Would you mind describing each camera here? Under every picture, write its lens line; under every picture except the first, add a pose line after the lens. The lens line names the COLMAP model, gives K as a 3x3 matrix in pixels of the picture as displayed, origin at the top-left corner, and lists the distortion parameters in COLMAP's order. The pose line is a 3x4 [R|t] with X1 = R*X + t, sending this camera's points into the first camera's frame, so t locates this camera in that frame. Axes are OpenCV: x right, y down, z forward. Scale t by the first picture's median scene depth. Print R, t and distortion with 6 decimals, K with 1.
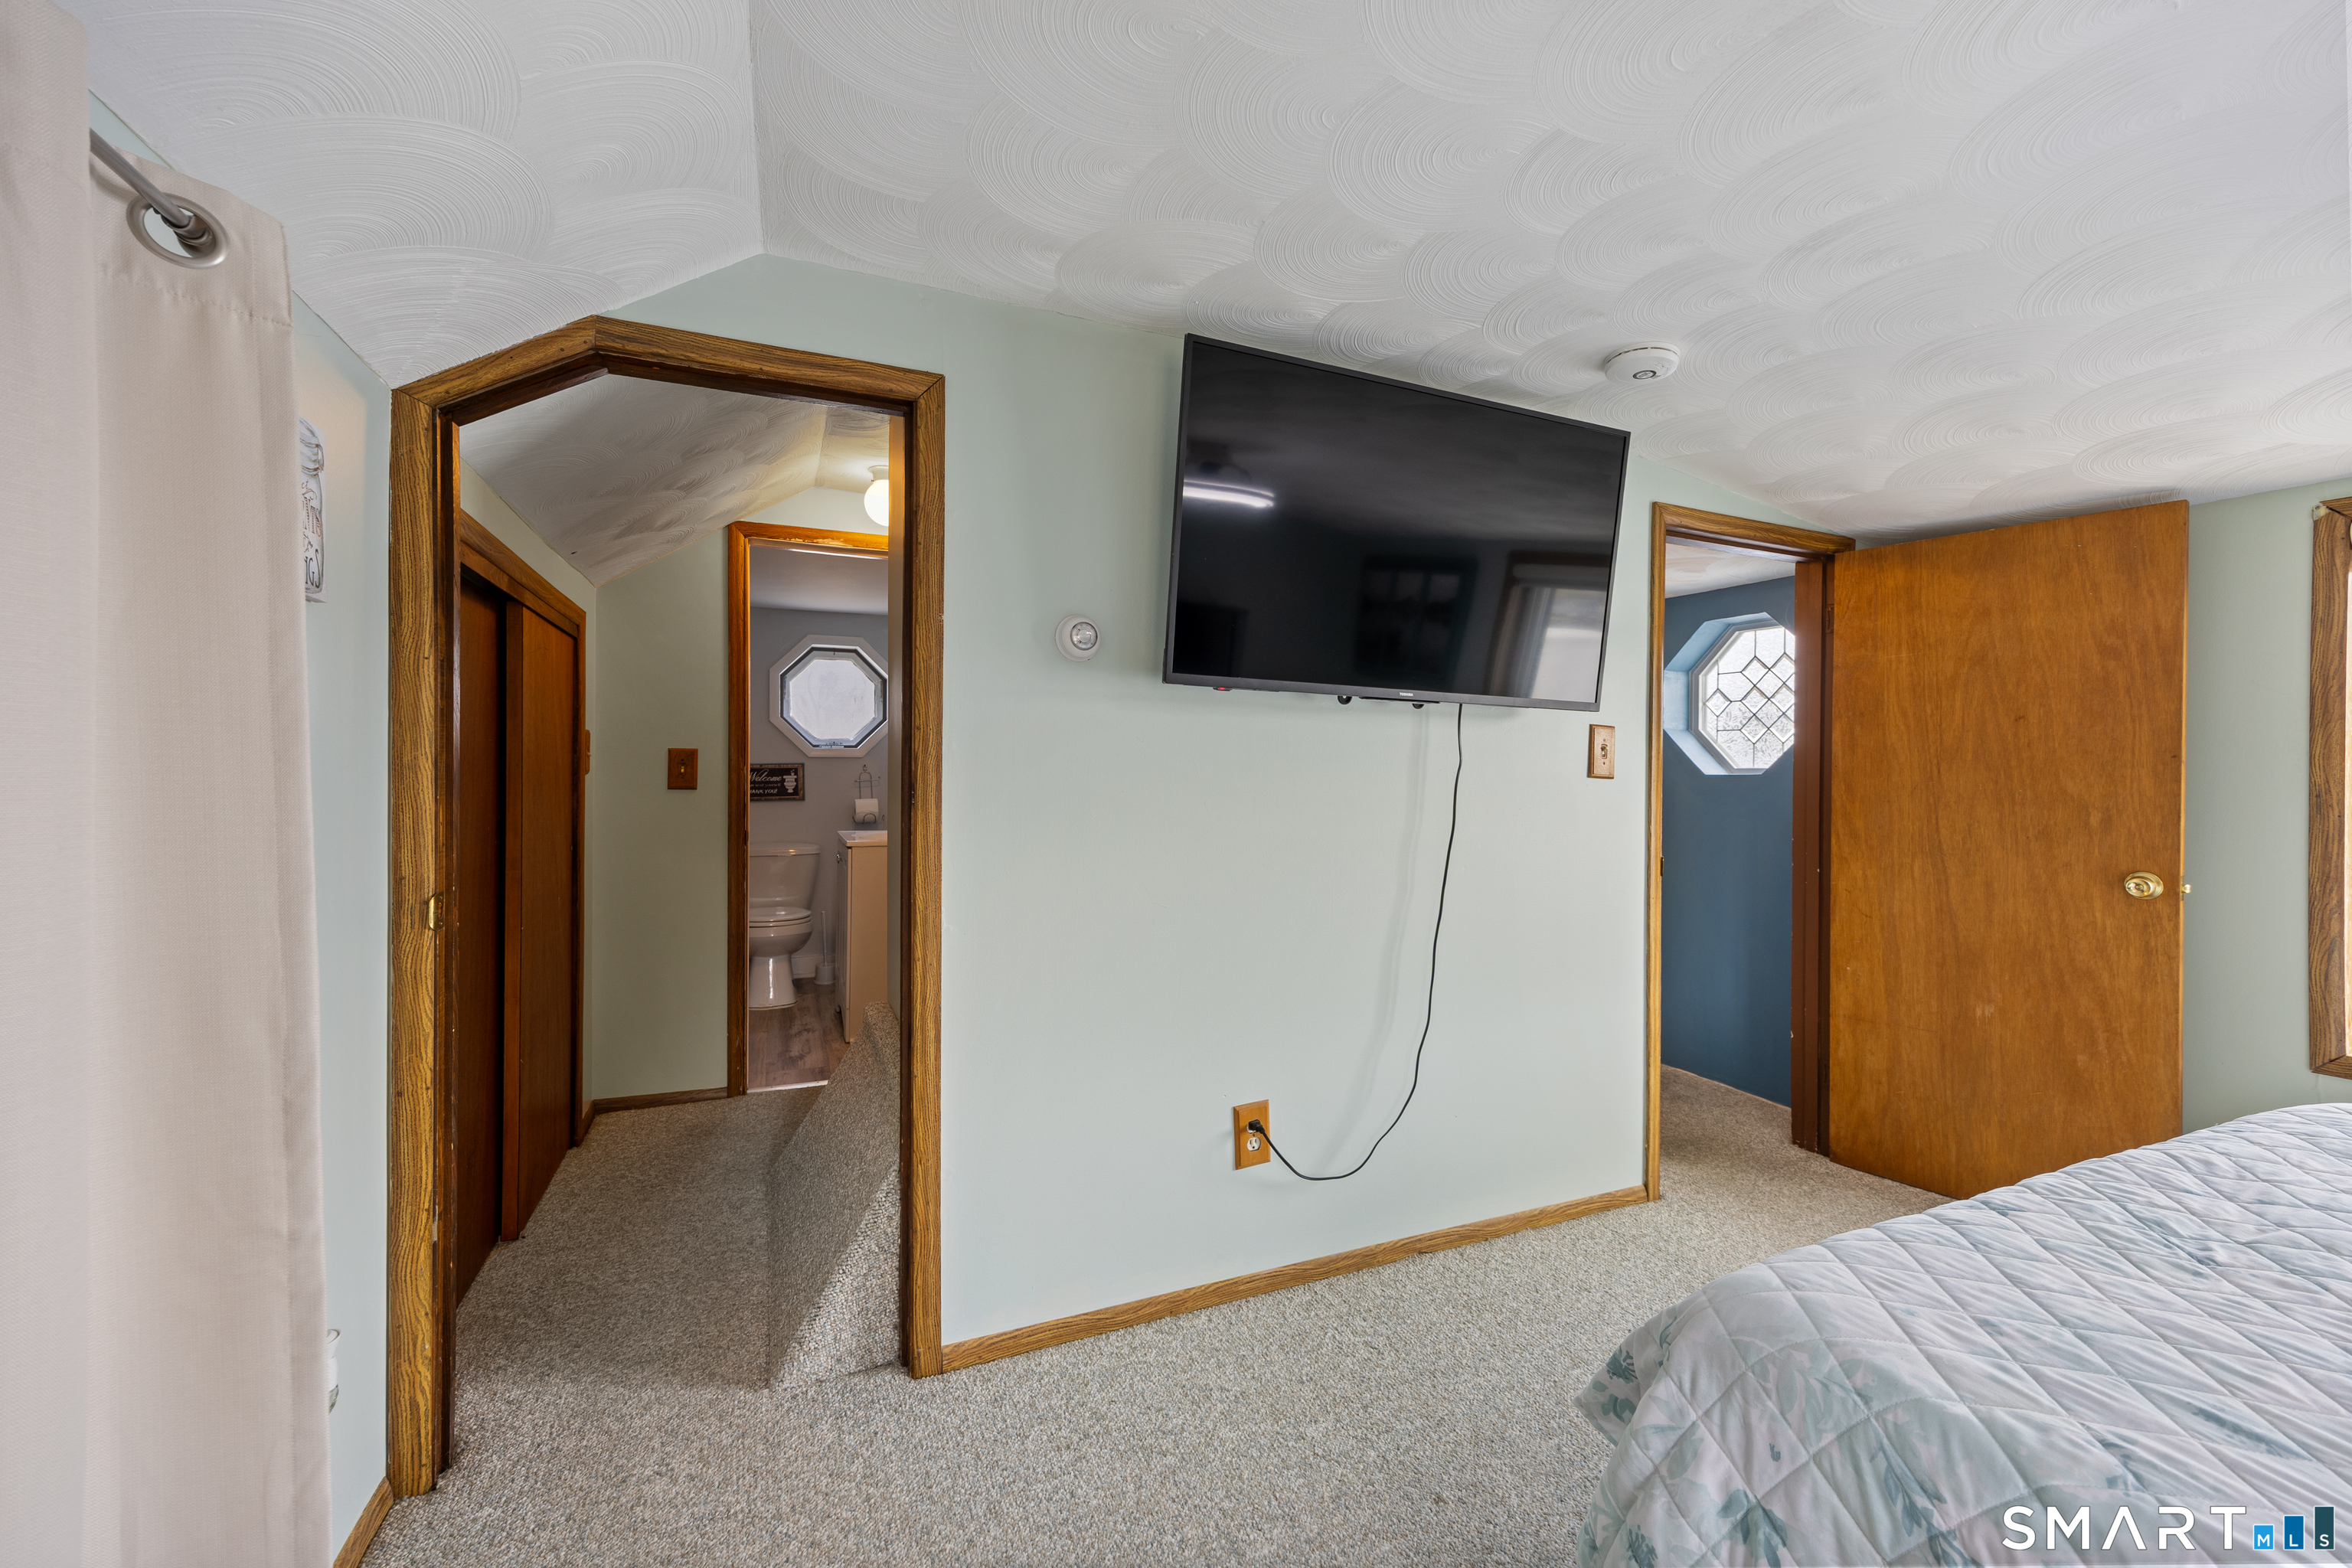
lens RADIAL K [[918.4, 0, 1178.7], [0, 918.4, 729.4], [0, 0, 1]] dist [0.001166, 0.000425]
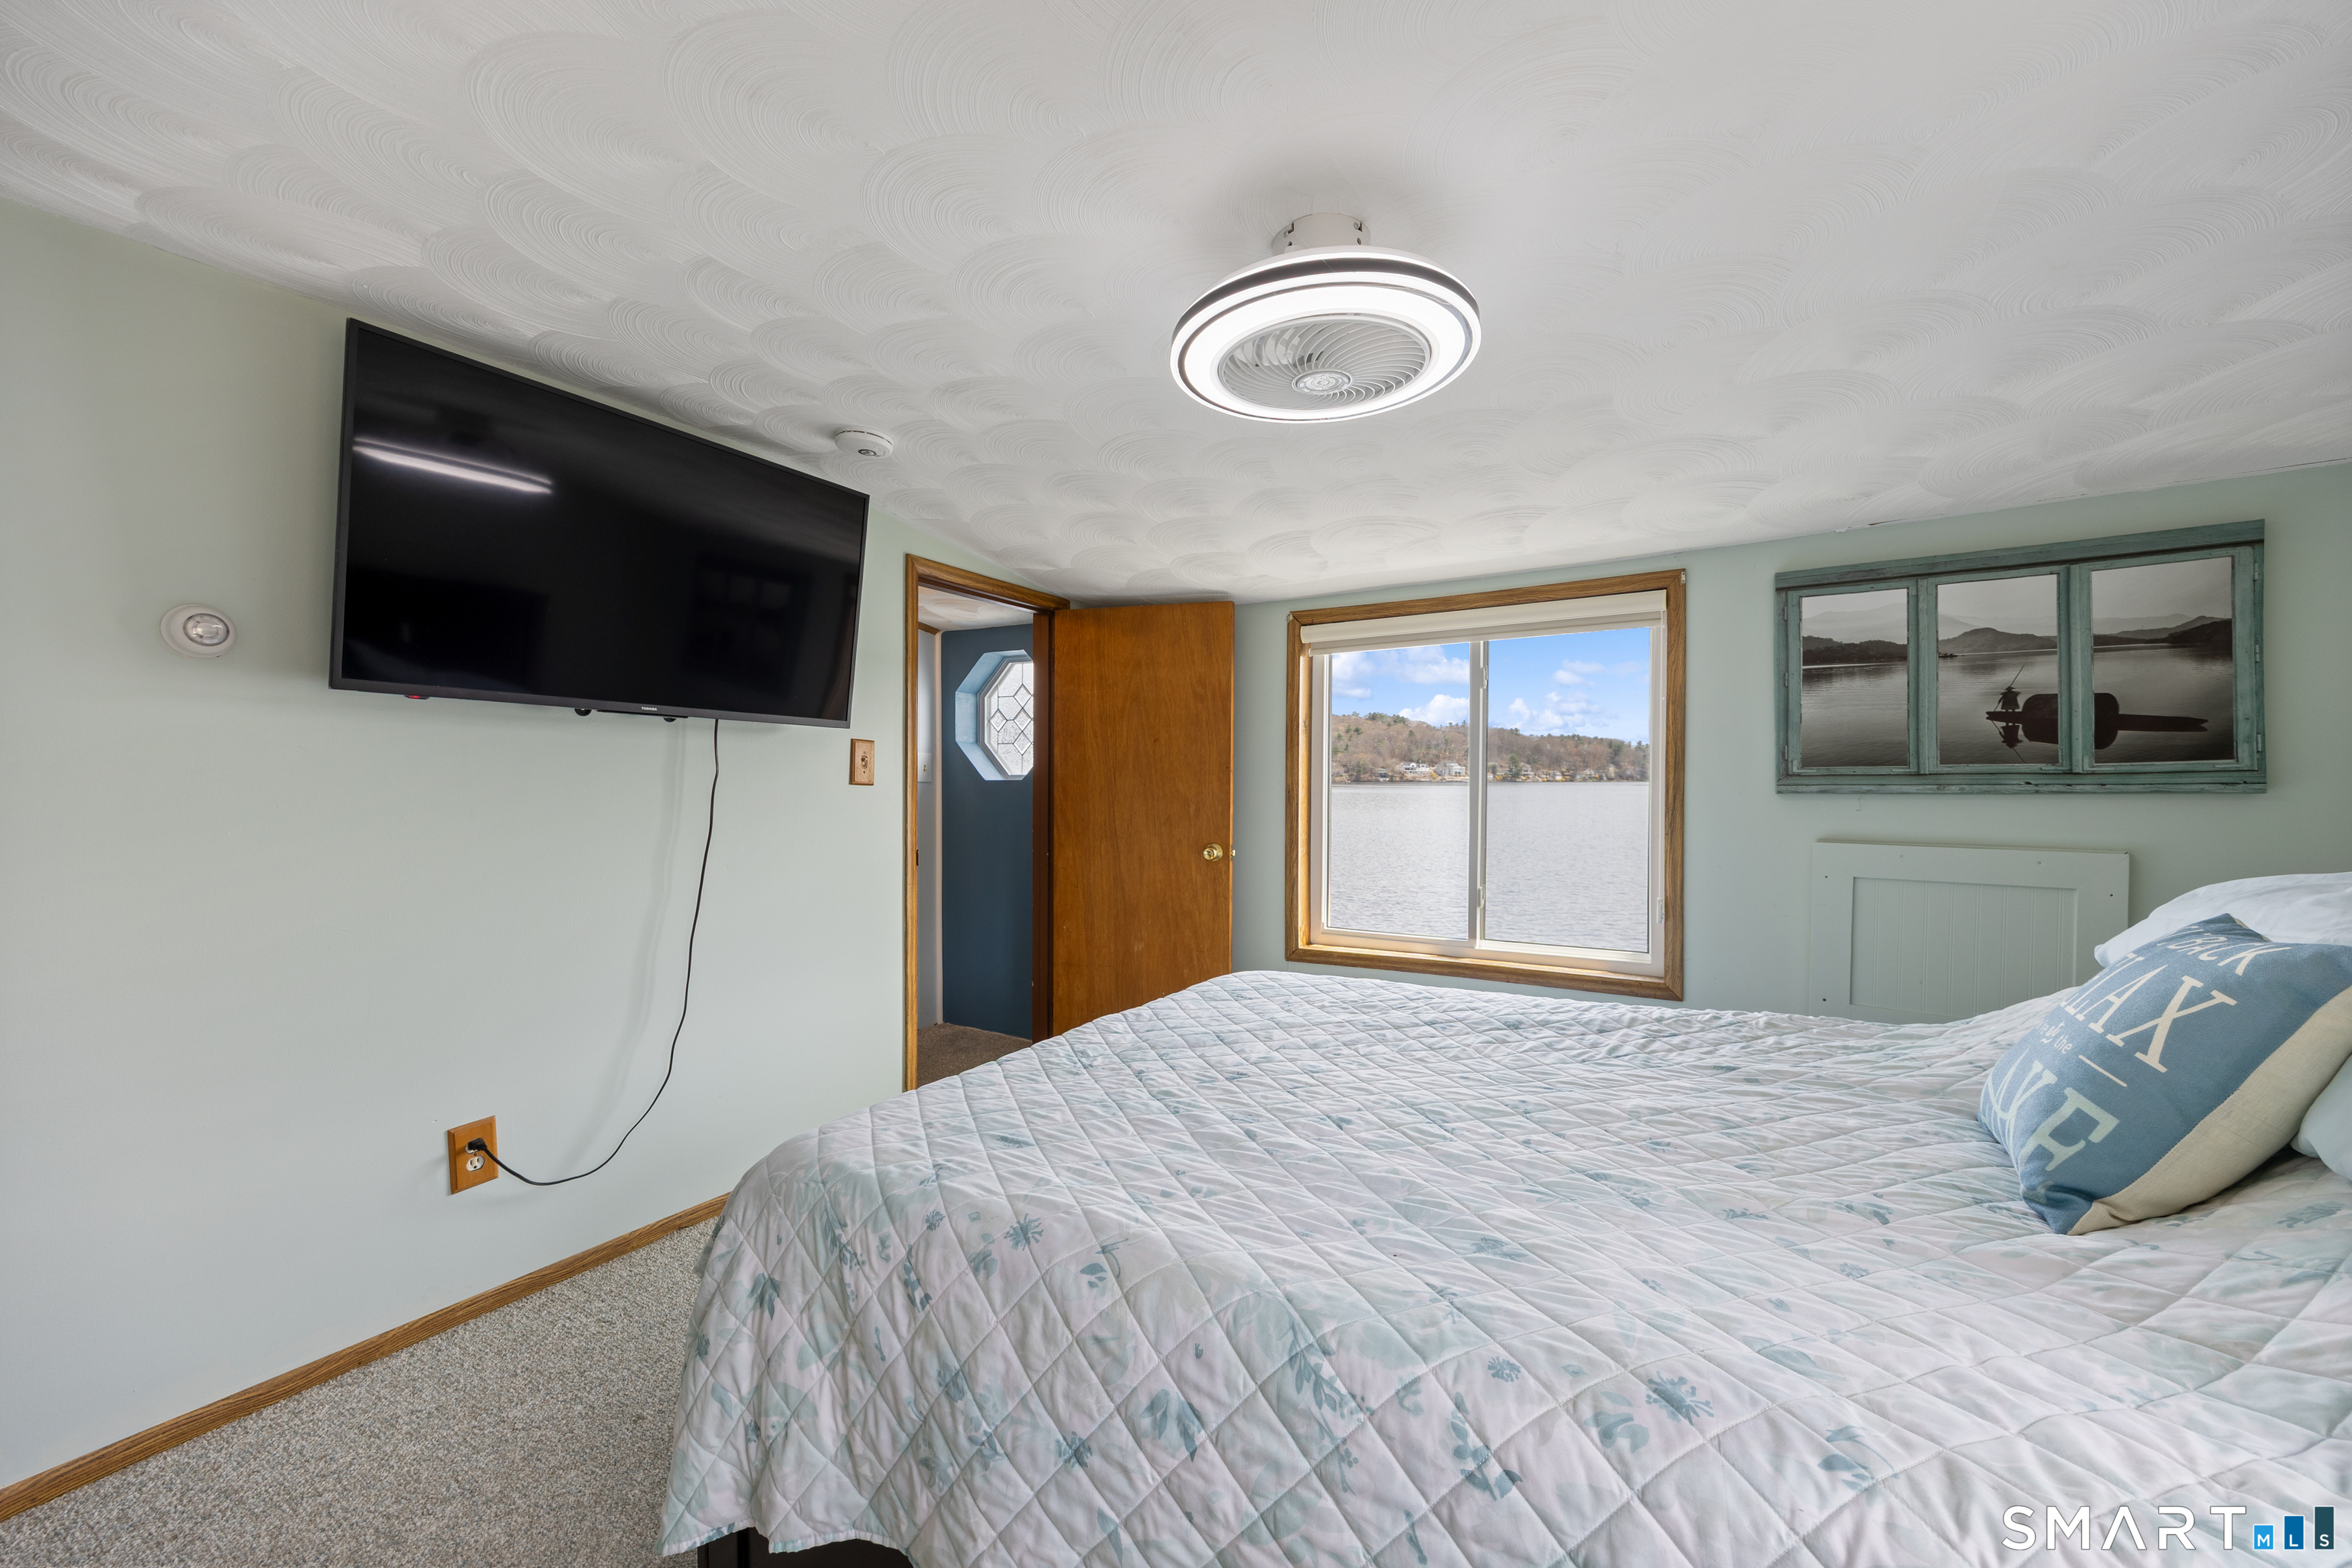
lens RADIAL K [[935.7, 0, 1183.1], [0, 935.7, 768.2], [0, 0, 1]] dist [0.004684, 0.000251]
pose [[0.816252, 0.000578, 0.577695, 0.119833], [-0.022166, 0.999294, 0.030320, -0.015244], [-0.577270, -0.037554, 0.815689, -0.233011]]
